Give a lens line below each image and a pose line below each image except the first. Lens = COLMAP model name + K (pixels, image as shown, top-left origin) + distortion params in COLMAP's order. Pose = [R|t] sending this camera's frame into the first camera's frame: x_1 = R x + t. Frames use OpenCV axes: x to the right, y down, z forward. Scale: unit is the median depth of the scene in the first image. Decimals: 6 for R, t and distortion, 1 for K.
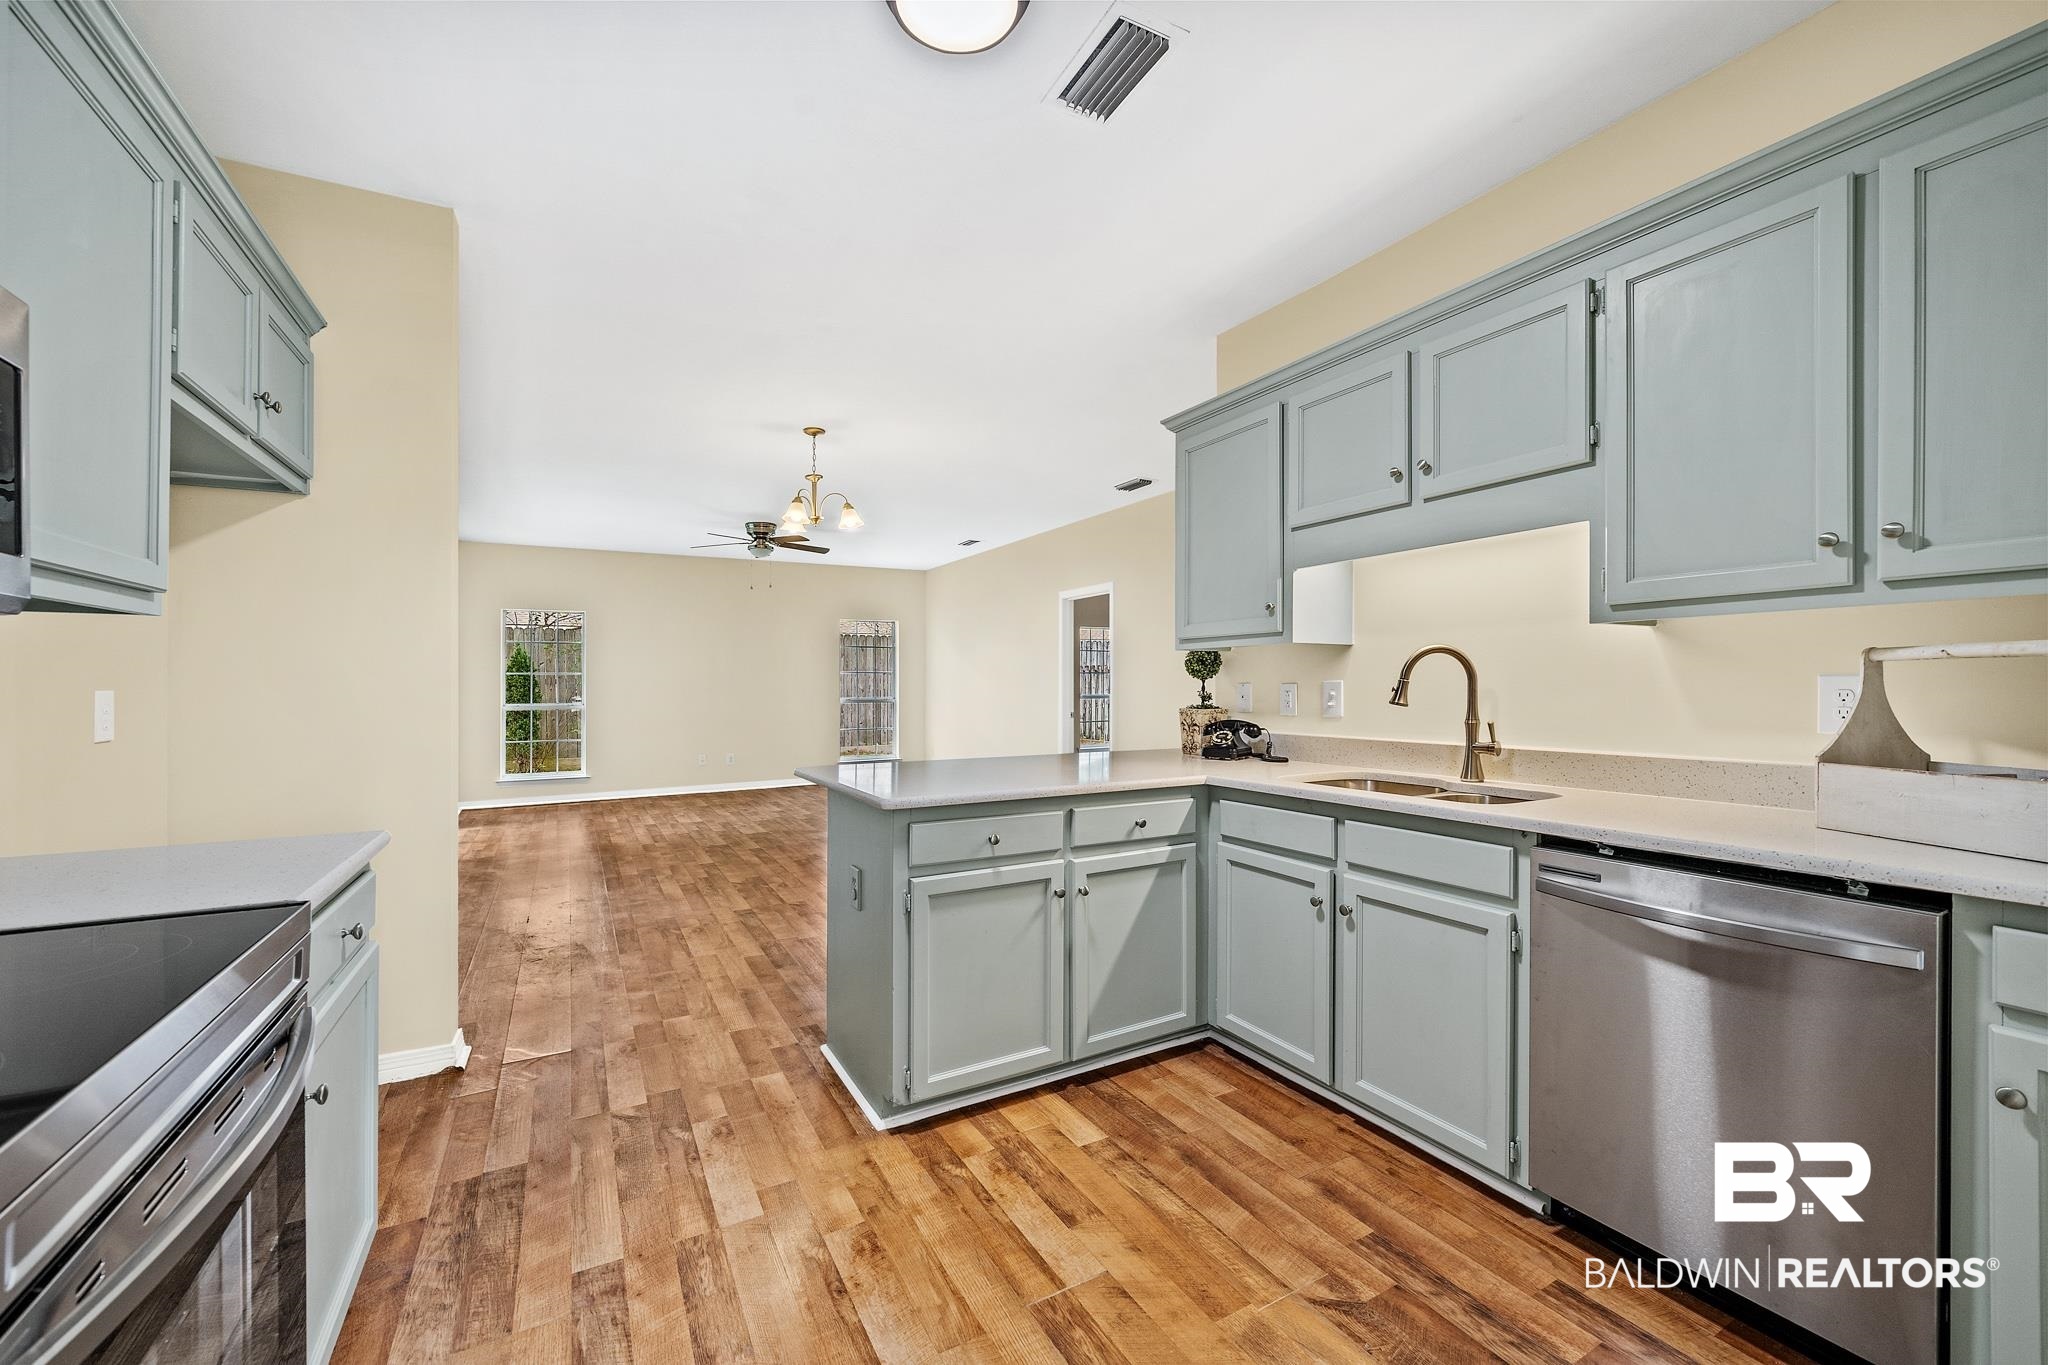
lens RADIAL K [[800.0, 0, 1018.8], [0, 800.0, 685.2], [0, 0, 1]] dist [-0.001185, 0.000009]
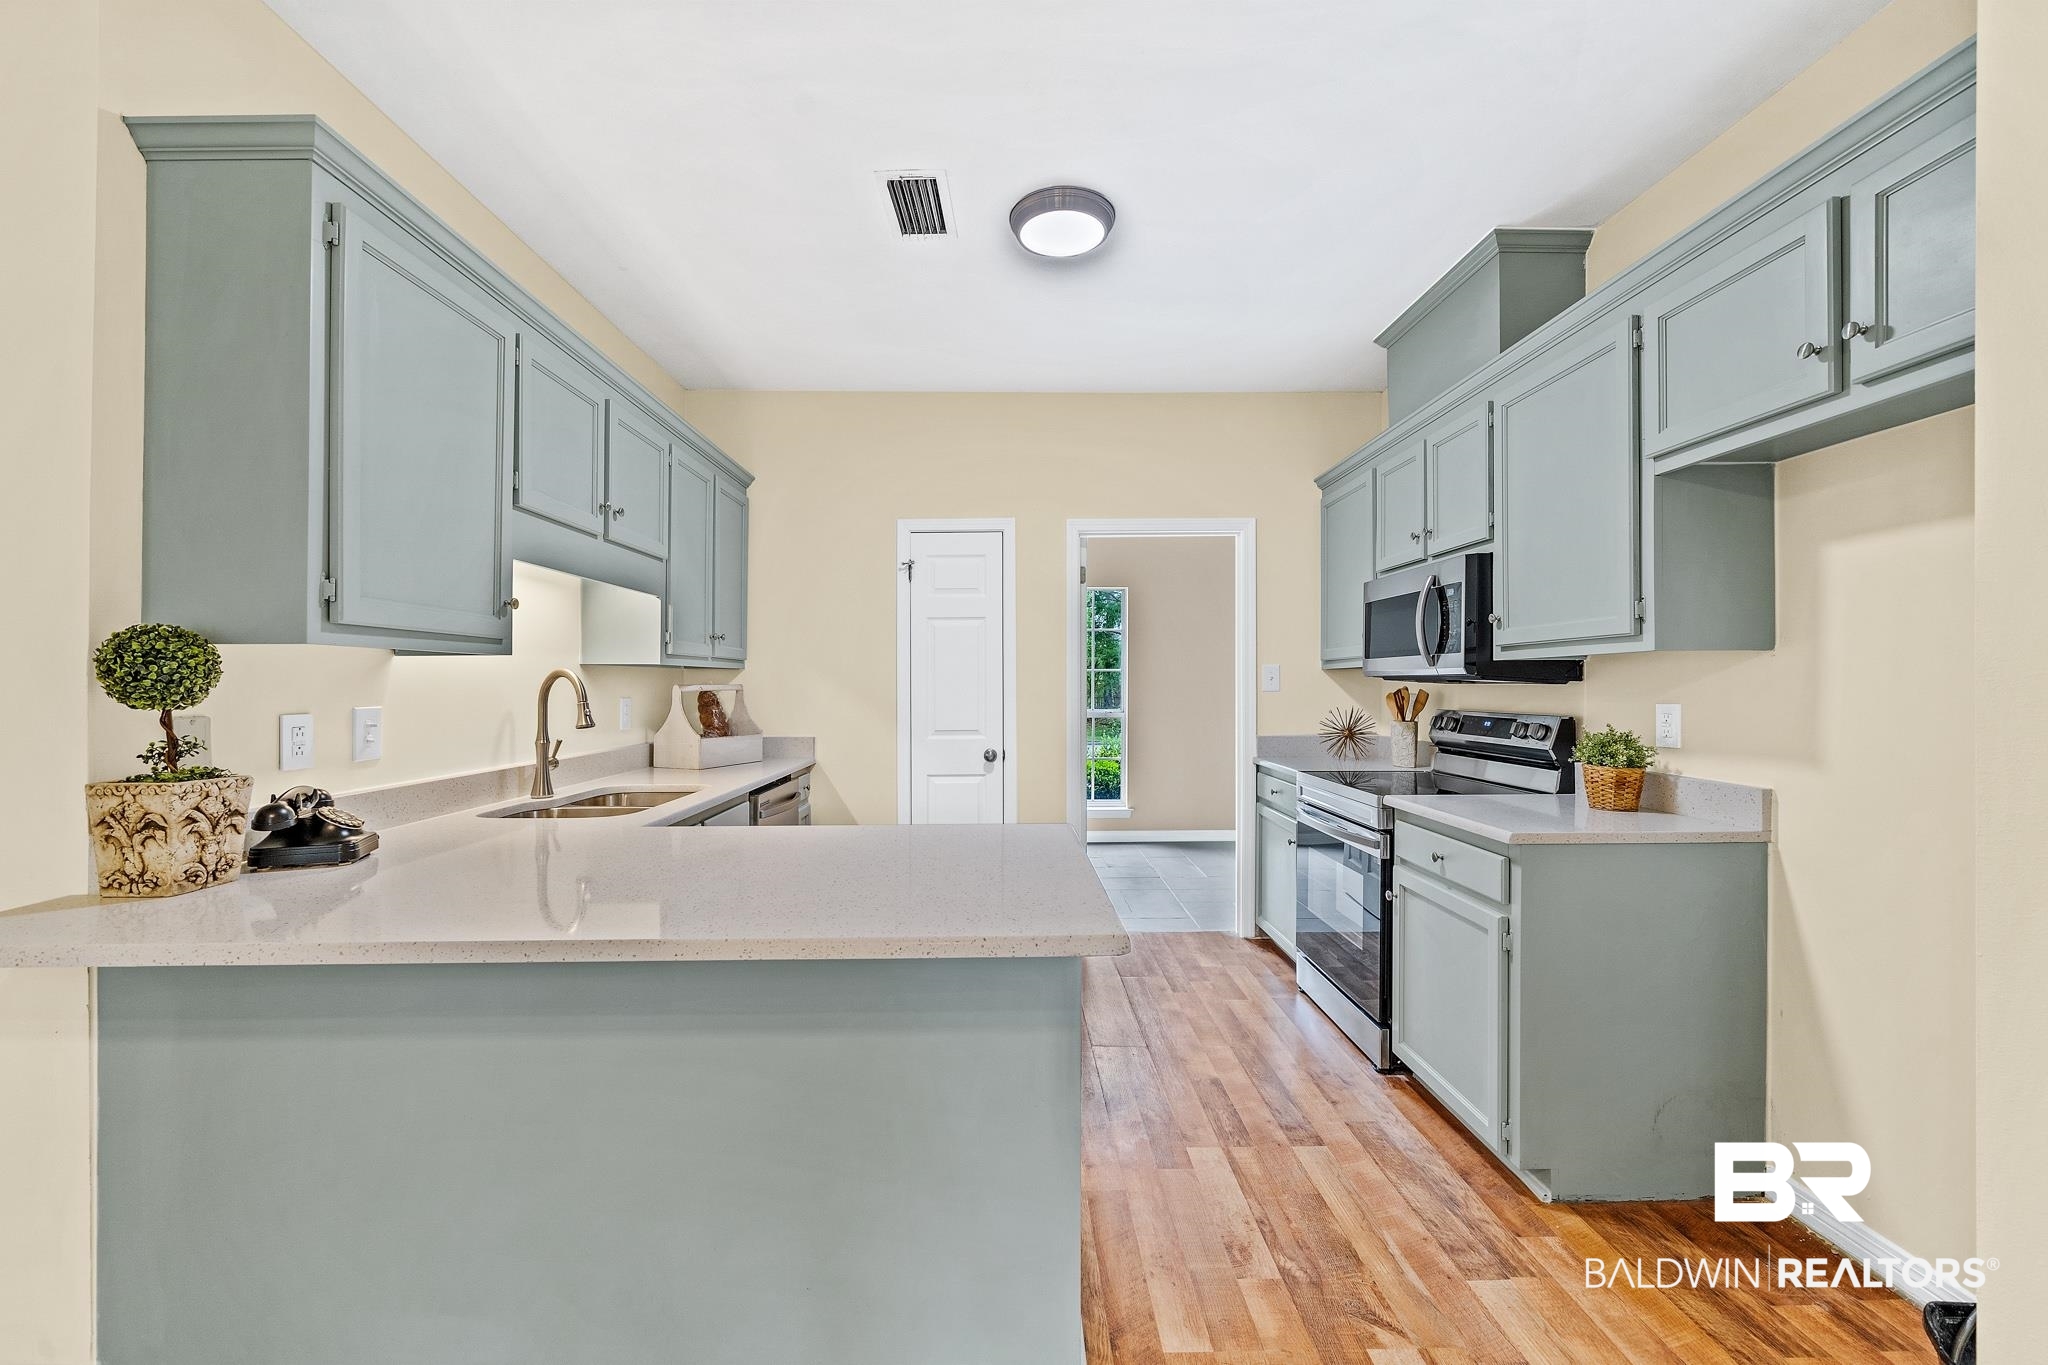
lens RADIAL K [[800.0, 0, 1013.8], [0, 800.0, 691.3], [0, 0, 1]] dist [-0.001185, 0.000009]
pose [[-0.876584, 0.005183, 0.481221, -0.580629], [0.007557, 0.999967, 0.002994, -0.020957], [-0.481190, 0.006261, -0.876594, 1.873125]]
